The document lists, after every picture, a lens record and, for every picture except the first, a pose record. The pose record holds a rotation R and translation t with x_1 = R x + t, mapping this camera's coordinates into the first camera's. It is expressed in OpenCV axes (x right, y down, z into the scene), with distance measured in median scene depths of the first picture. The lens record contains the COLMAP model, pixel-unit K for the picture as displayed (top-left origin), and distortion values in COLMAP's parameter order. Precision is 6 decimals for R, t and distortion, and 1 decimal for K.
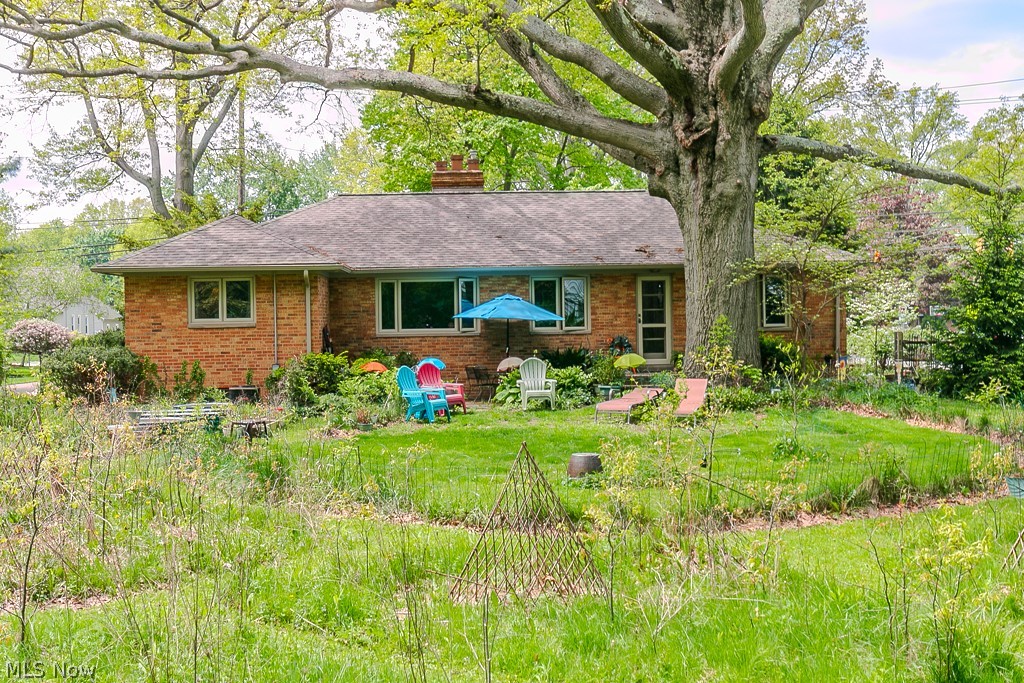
lens RADIAL K [[1138.1, 0, 511.2], [0, 1138.1, 341.4], [0, 0, 1]] dist [-0.001916, 0.000000]
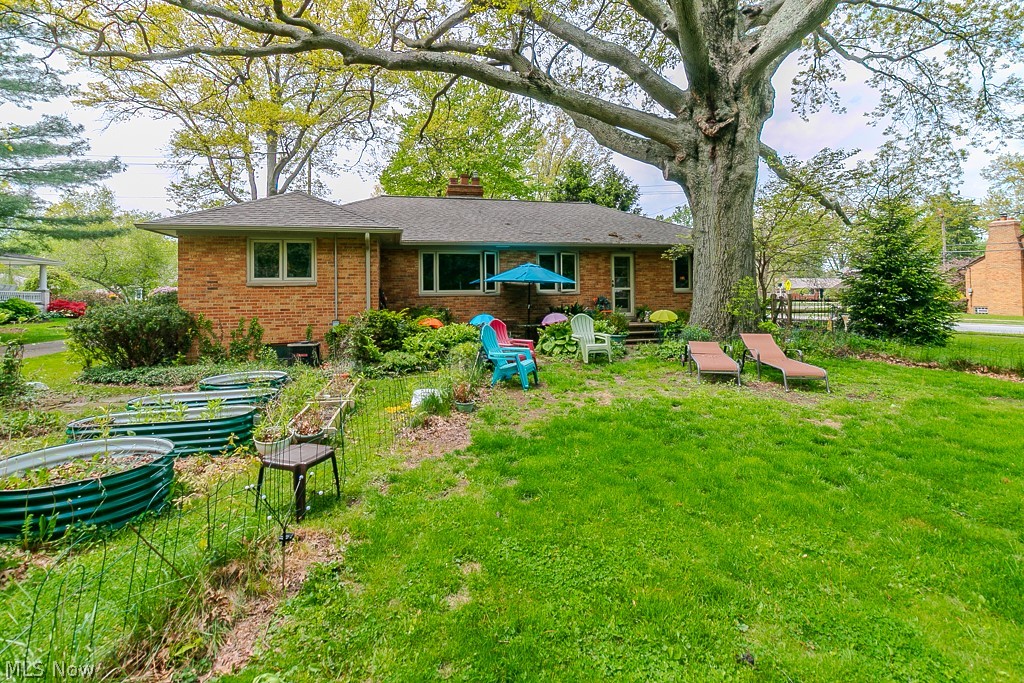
lens RADIAL K [[479.2, 0, 541.7], [0, 479.2, 288.2], [0, 0, 1]] dist [-0.001981, -0.000949]
pose [[0.976088, 0.005882, 0.217295, -0.115336], [0.000409, 0.999582, -0.028894, 0.002845], [-0.217374, 0.028292, 0.975678, 0.513695]]
